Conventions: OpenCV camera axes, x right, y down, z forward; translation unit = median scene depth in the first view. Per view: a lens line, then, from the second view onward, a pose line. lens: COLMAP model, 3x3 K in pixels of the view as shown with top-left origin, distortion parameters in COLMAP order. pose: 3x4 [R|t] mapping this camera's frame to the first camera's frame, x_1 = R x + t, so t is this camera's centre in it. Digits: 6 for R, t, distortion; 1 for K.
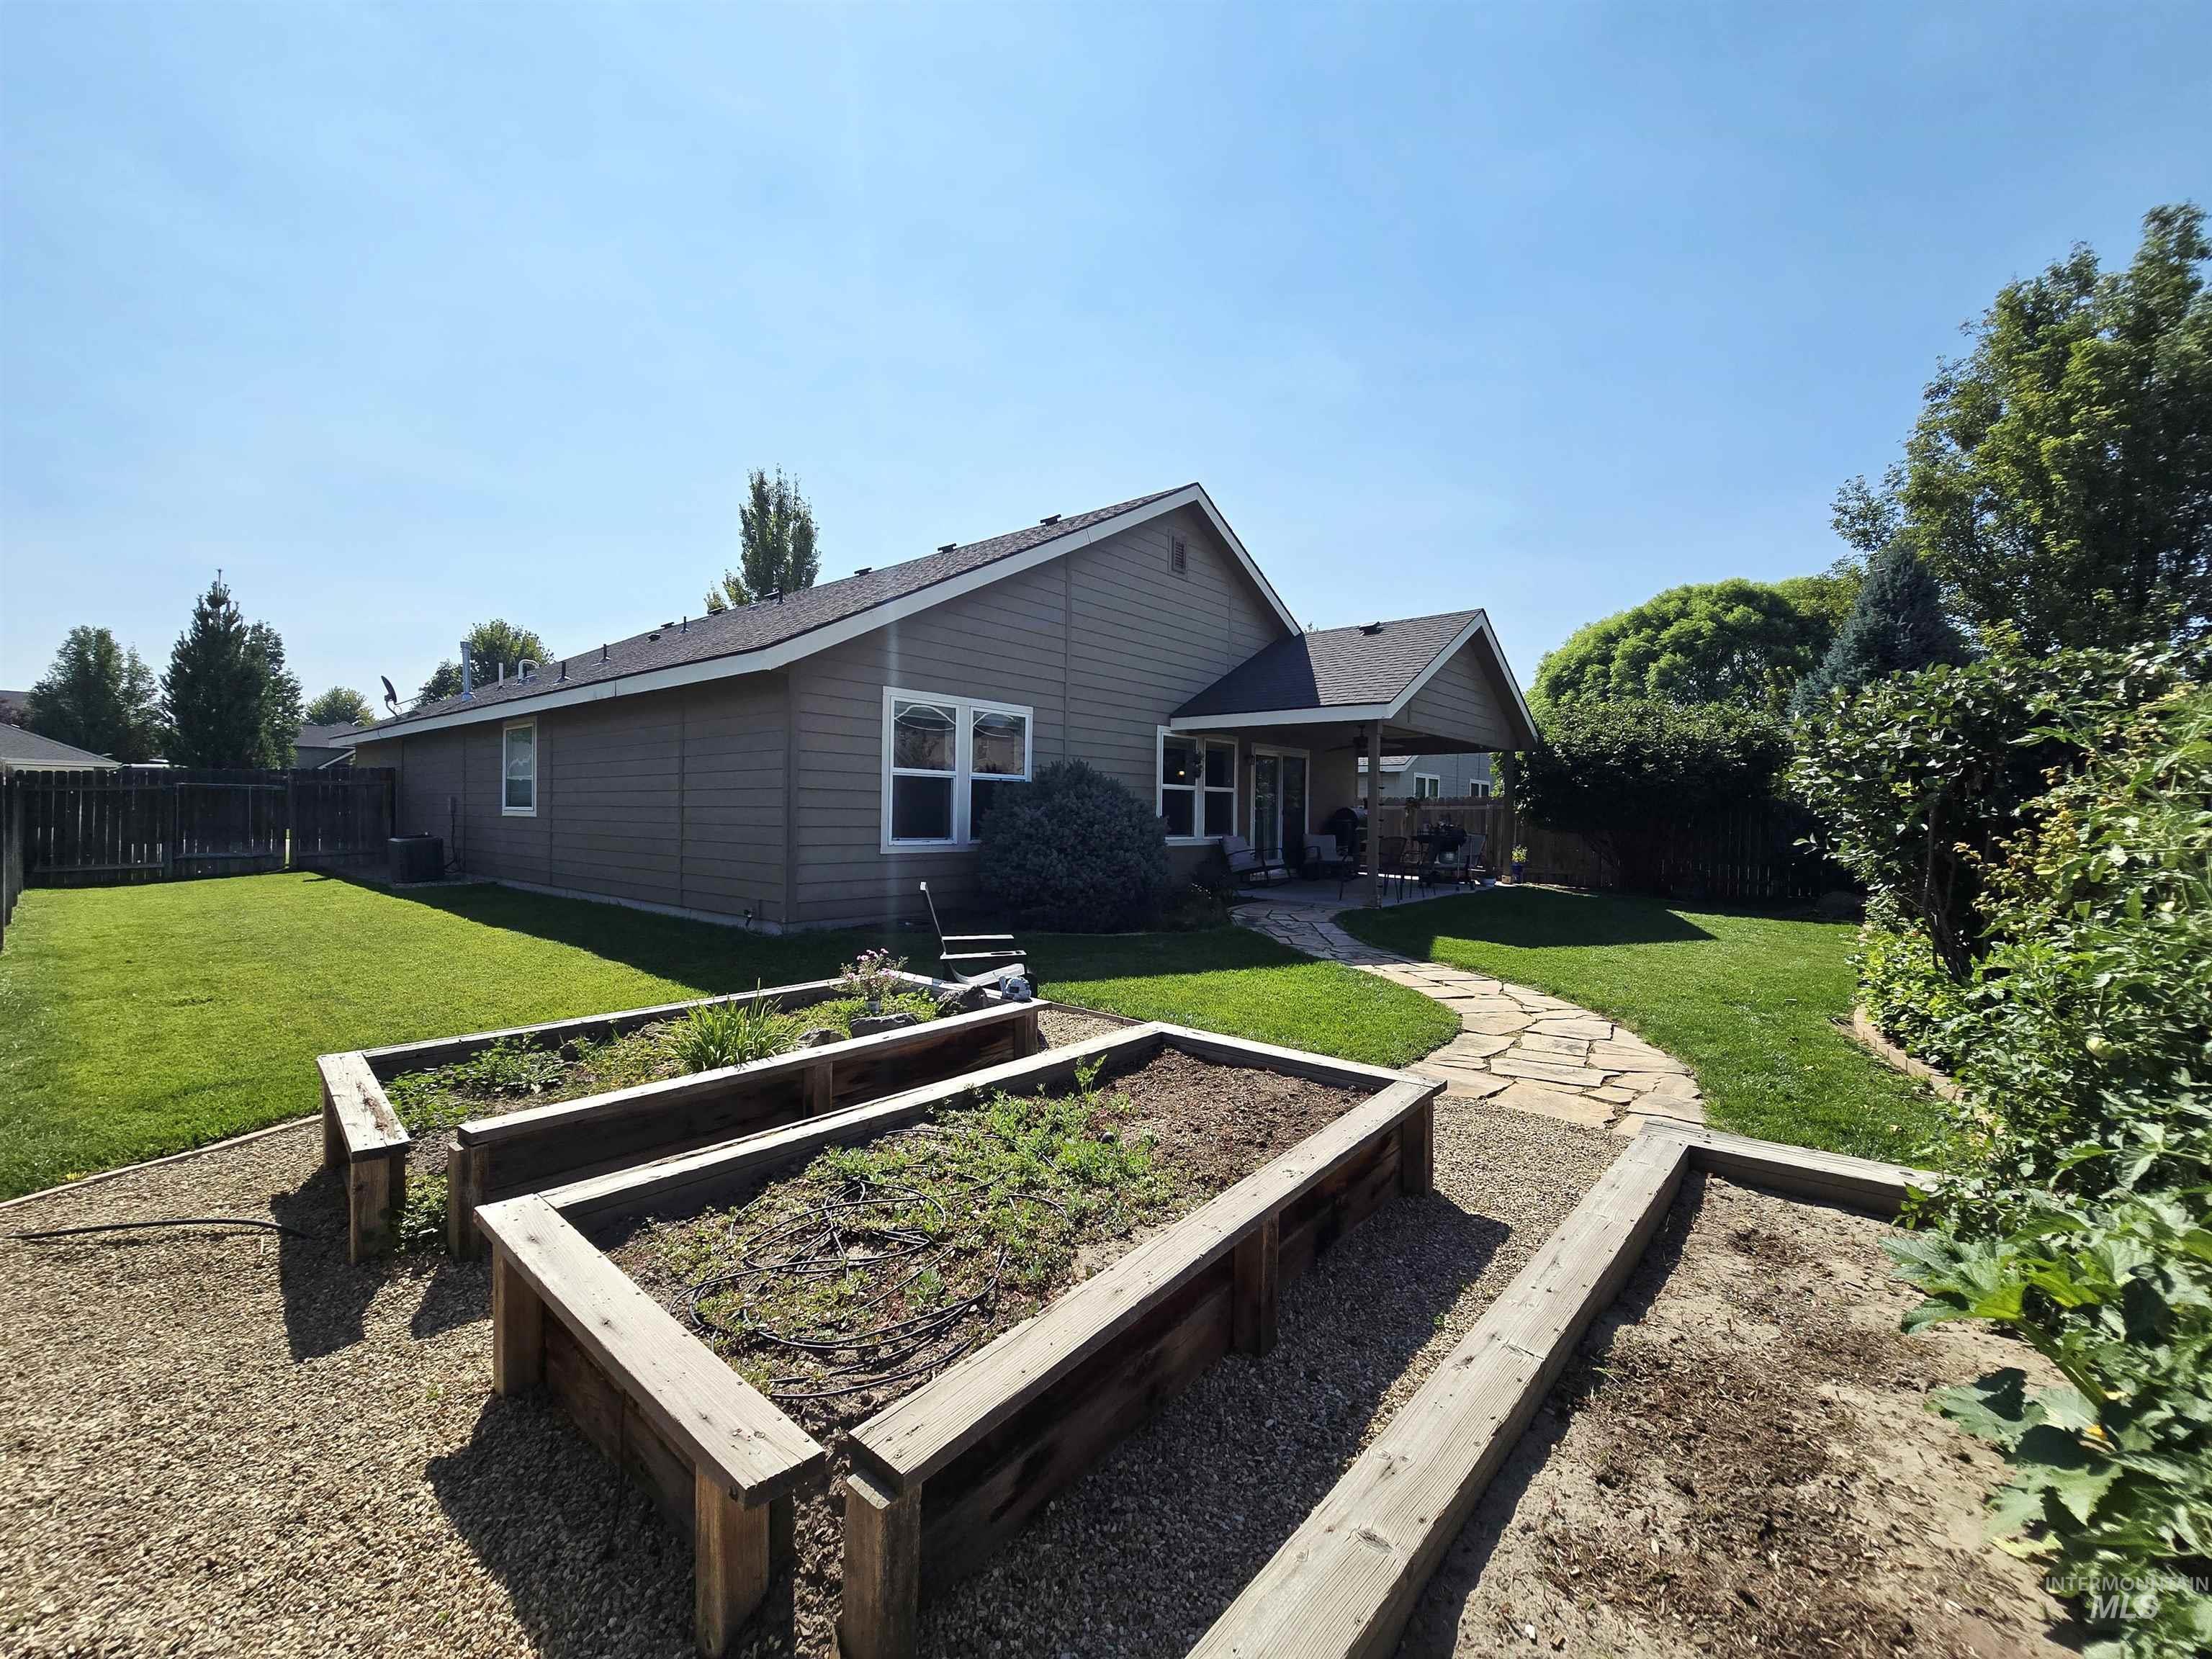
lens RADIAL K [[911.1, 0, 1138.6], [0, 911.1, 816.2], [0, 0, 1]] dist [-0.008984, 0.002067]
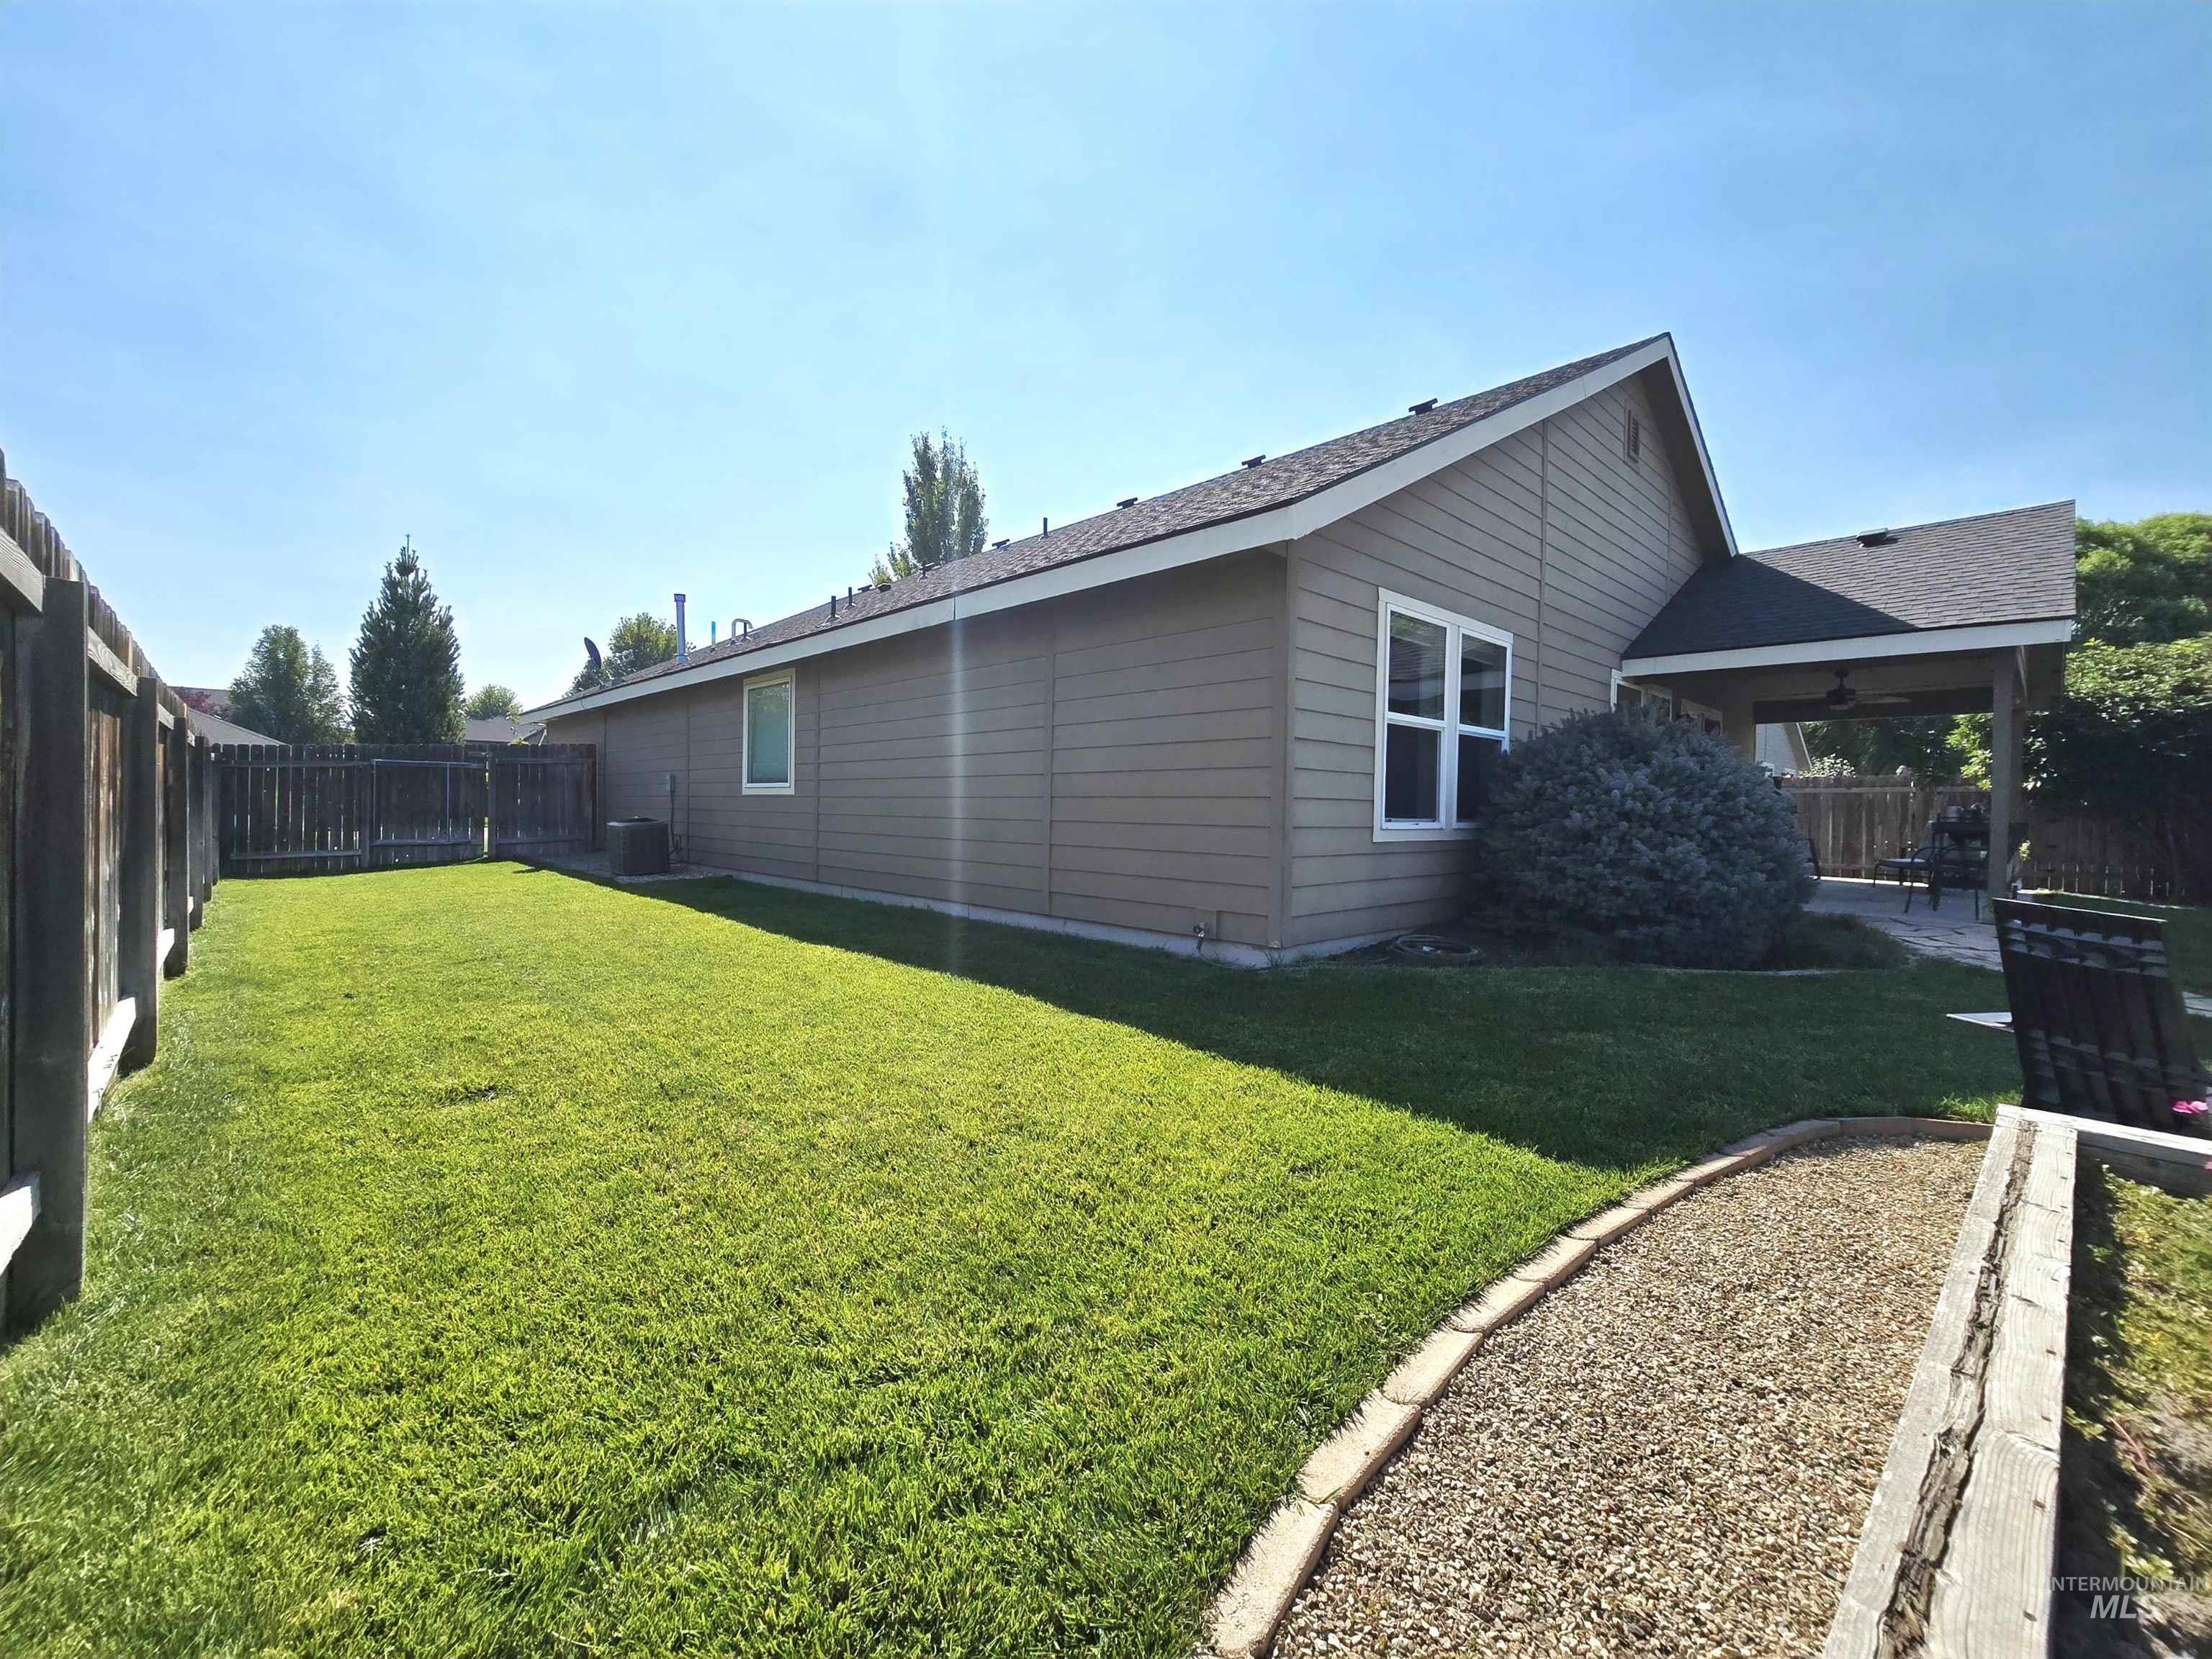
lens RADIAL K [[911.1, 0, 1126.8], [0, 911.1, 822.3], [0, 0, 1]] dist [-0.008984, 0.002067]
pose [[0.994225, 0.003918, -0.107243, -0.246654], [-0.002682, 0.999928, 0.011666, 0.012501], [0.107281, -0.011311, 0.994164, 0.206402]]
